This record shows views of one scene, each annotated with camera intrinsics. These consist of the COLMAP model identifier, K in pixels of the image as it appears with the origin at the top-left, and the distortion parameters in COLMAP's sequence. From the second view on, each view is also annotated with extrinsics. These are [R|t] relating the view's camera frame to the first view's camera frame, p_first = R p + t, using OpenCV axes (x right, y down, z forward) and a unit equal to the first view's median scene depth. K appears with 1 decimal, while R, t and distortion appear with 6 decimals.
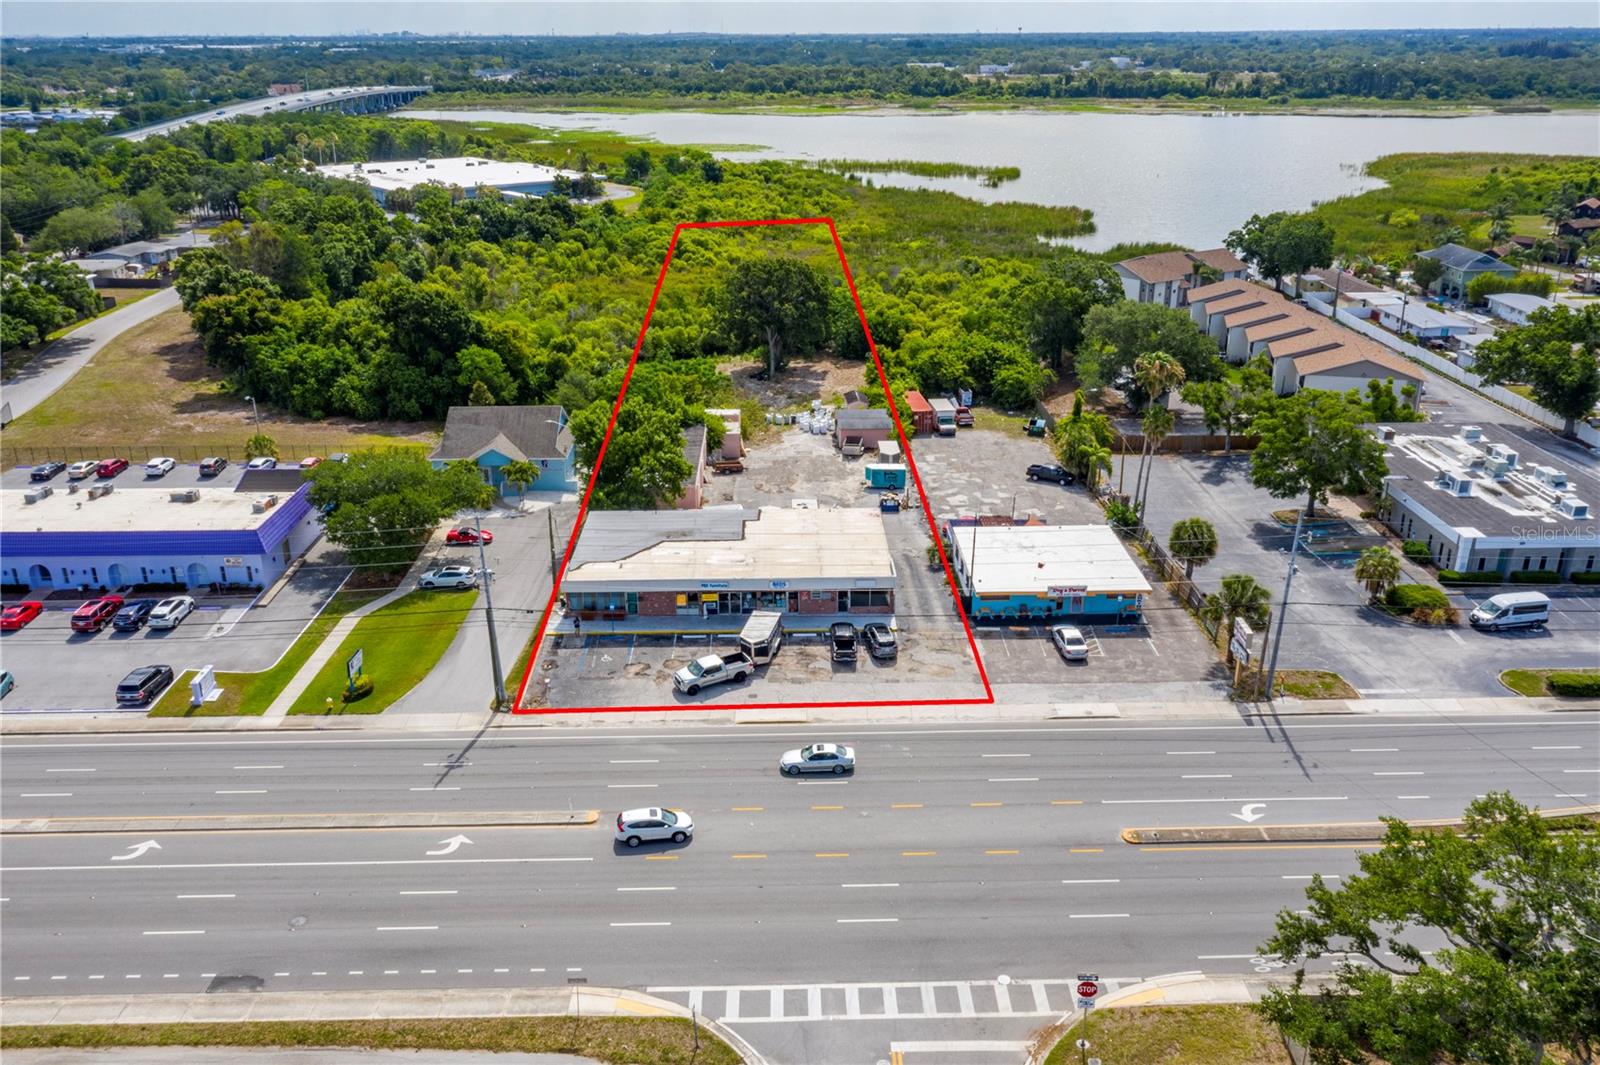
lens RADIAL K [[1322.0, 0, 800.0], [0, 1322.0, 532.5], [0, 0, 1]] dist [0.001729, 0.009793]
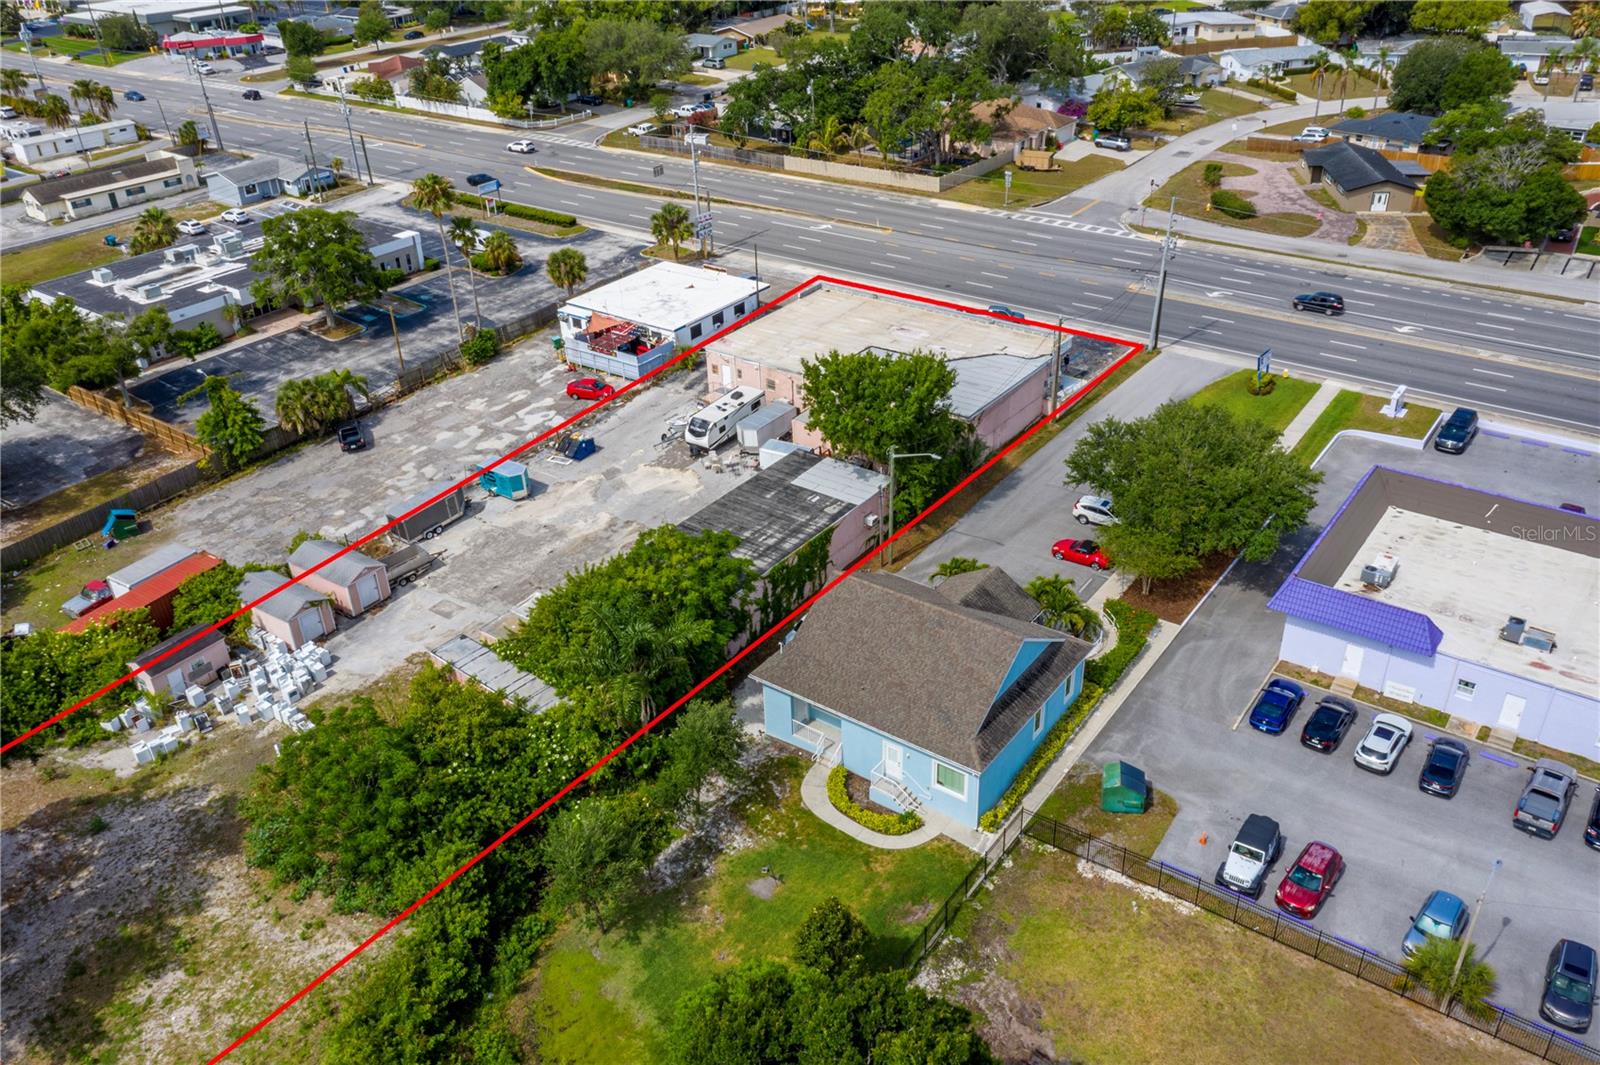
lens RADIAL K [[1258.8, 0, 800.0], [0, 1258.8, 532.5], [0, 0, 1]] dist [0.000411, 0.003524]
pose [[-0.789089, -0.284933, 0.544198, -0.553258], [0.254316, 0.654889, 0.711648, -0.586182], [-0.559162, 0.699952, -0.444303, 1.528459]]
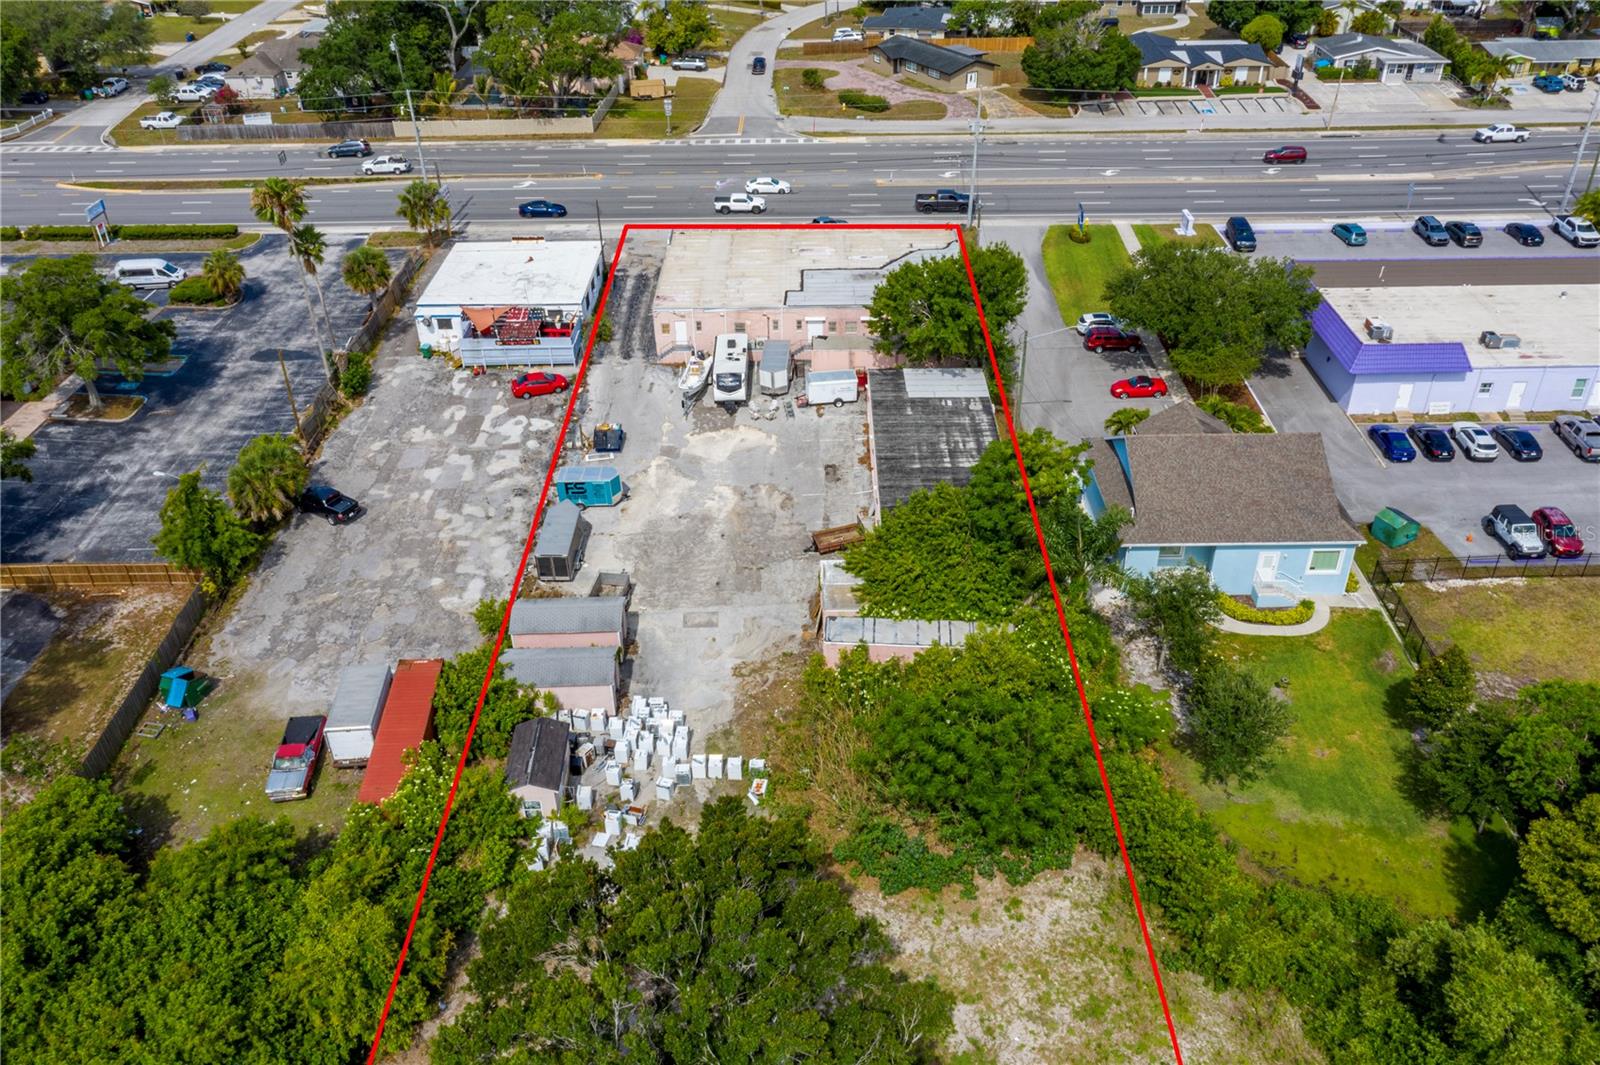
lens RADIAL K [[1269.9, 0, 800.0], [0, 1269.9, 532.5], [0, 0, 1]] dist [0.000527, 0.009603]
pose [[-0.999400, 0.000066, 0.034641, -0.074751], [0.028244, 0.580534, 0.813746, -0.660843], [-0.020056, 0.814236, -0.580188, 1.702496]]
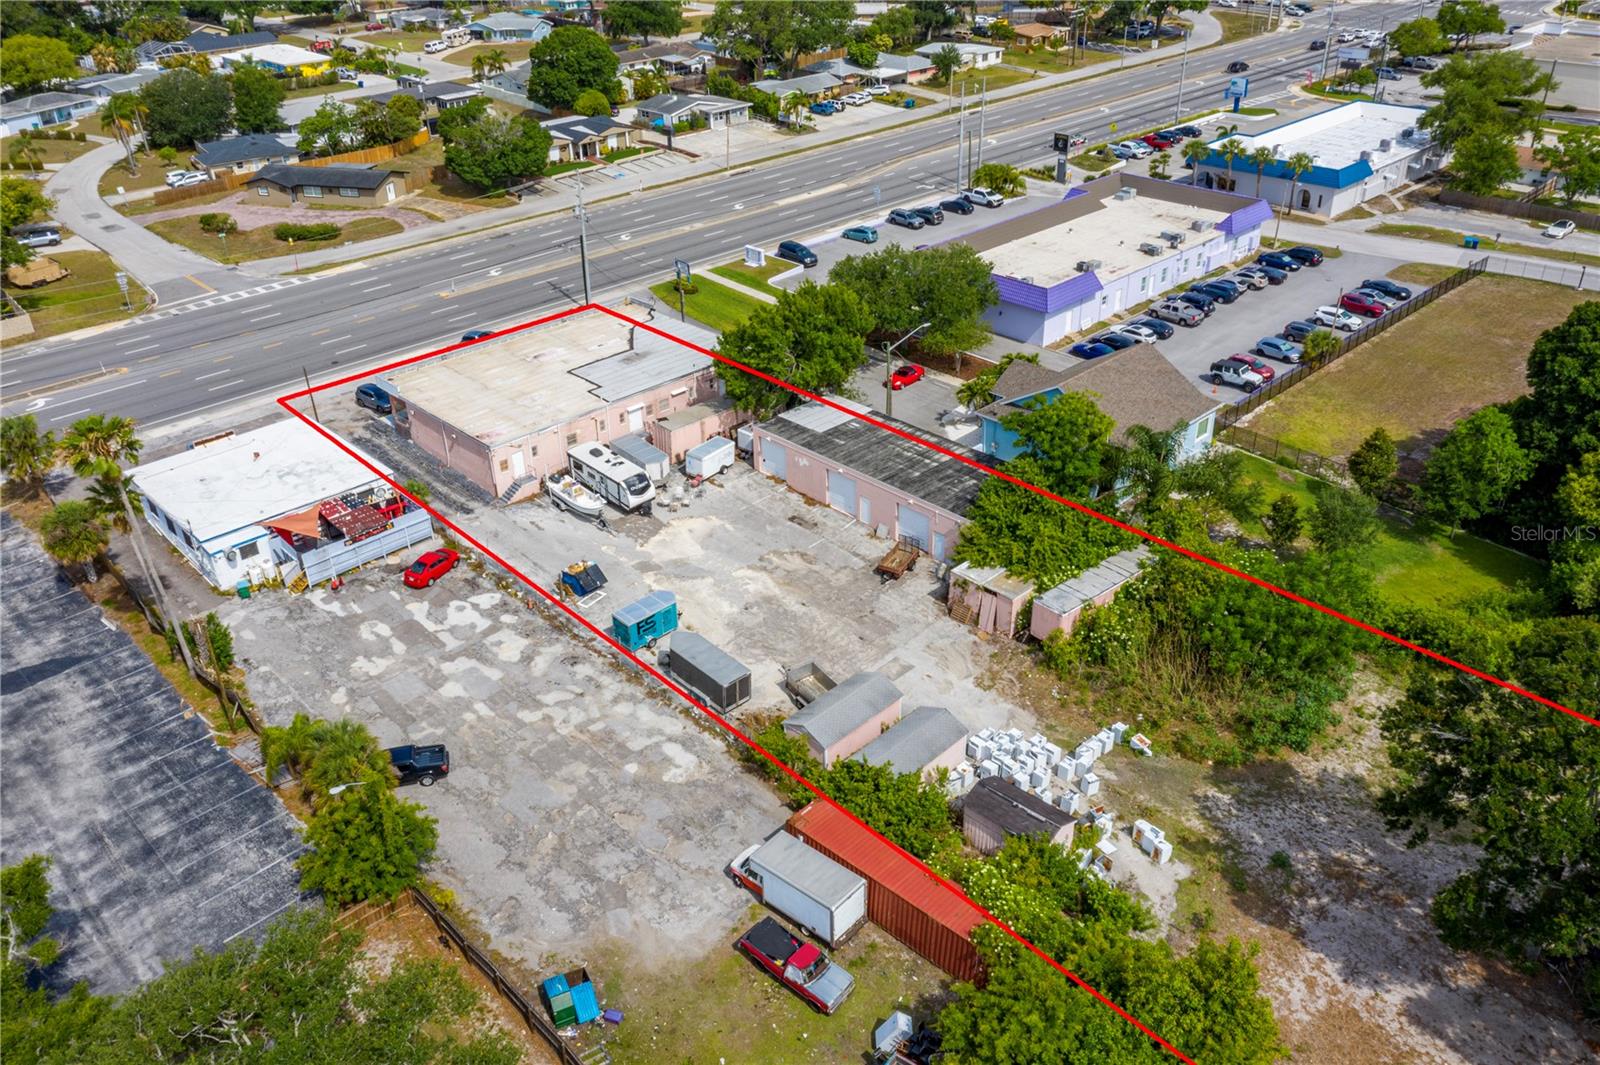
lens RADIAL K [[1258.8, 0, 800.0], [0, 1258.8, 532.5], [0, 0, 1]] dist [0.000411, 0.003524]
pose [[-0.734491, 0.354318, -0.578777, 0.404353], [-0.223281, 0.679212, 0.699155, -0.592358], [0.640835, 0.642752, -0.419762, 1.550730]]
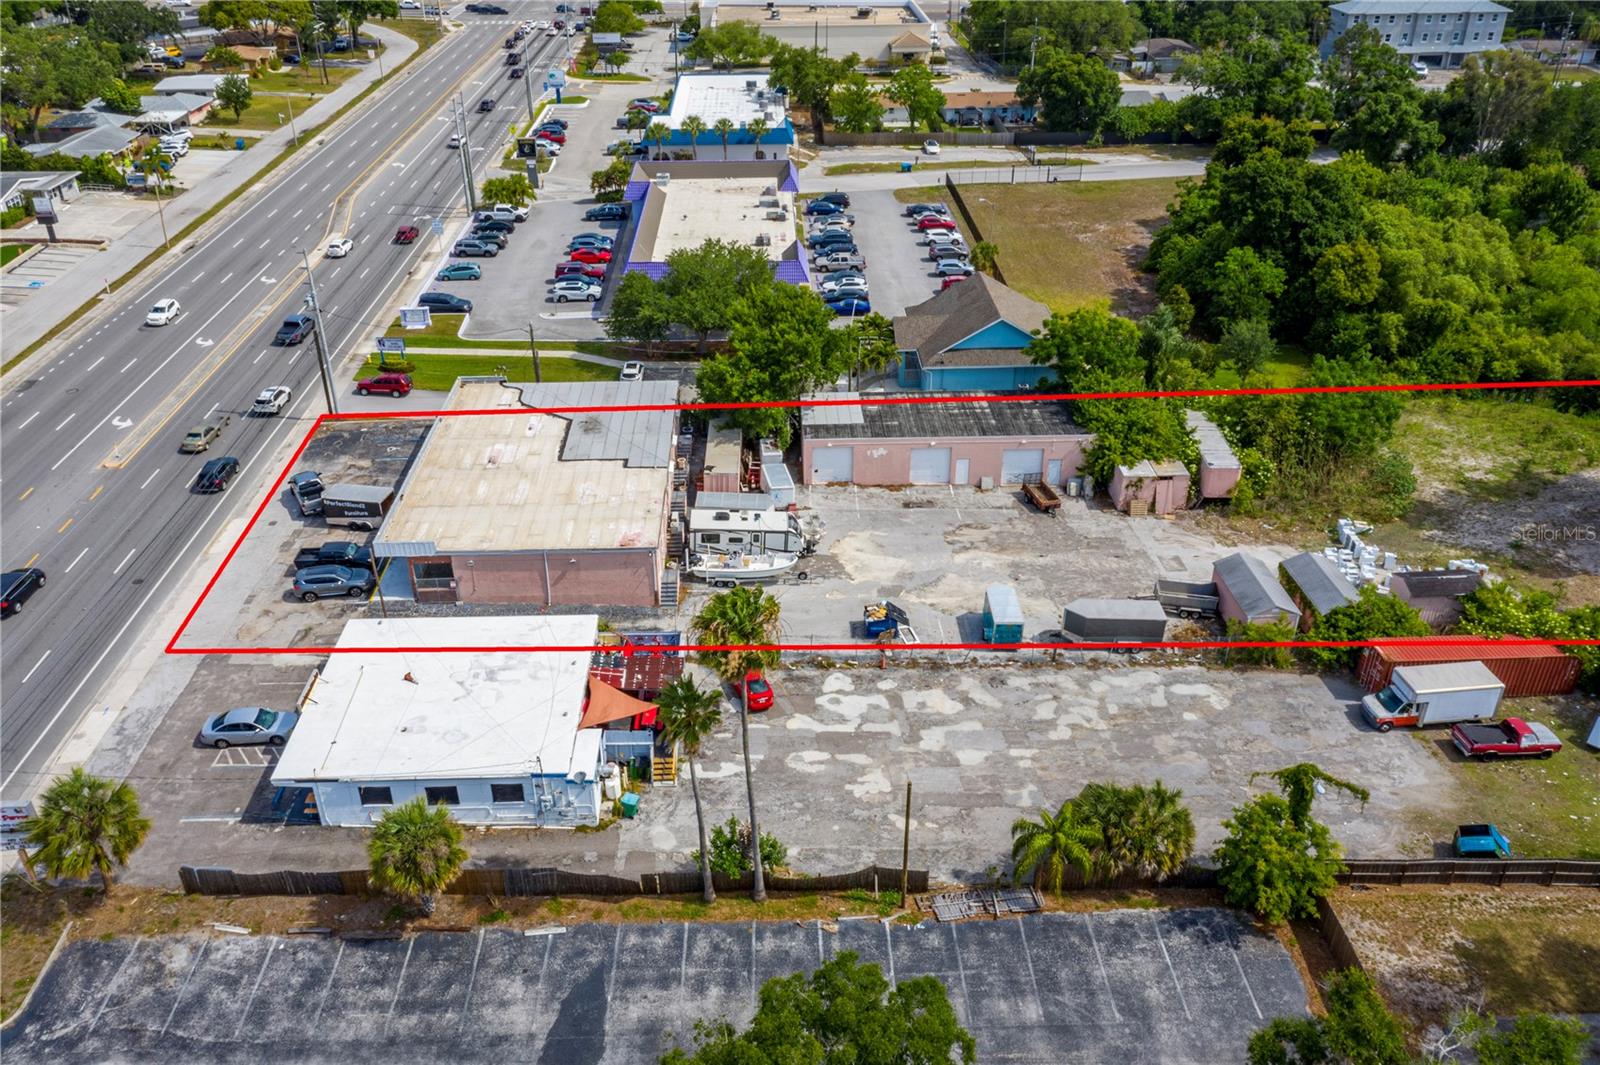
lens RADIAL K [[1286.1, 0, 800.0], [0, 1286.1, 532.5], [0, 0, 1]] dist [-0.000881, 0.004472]
pose [[0.008541, 0.497798, -0.867251, 0.662774], [-0.357559, 0.811463, 0.462255, -0.374840], [0.933851, 0.306145, 0.184923, 0.988280]]
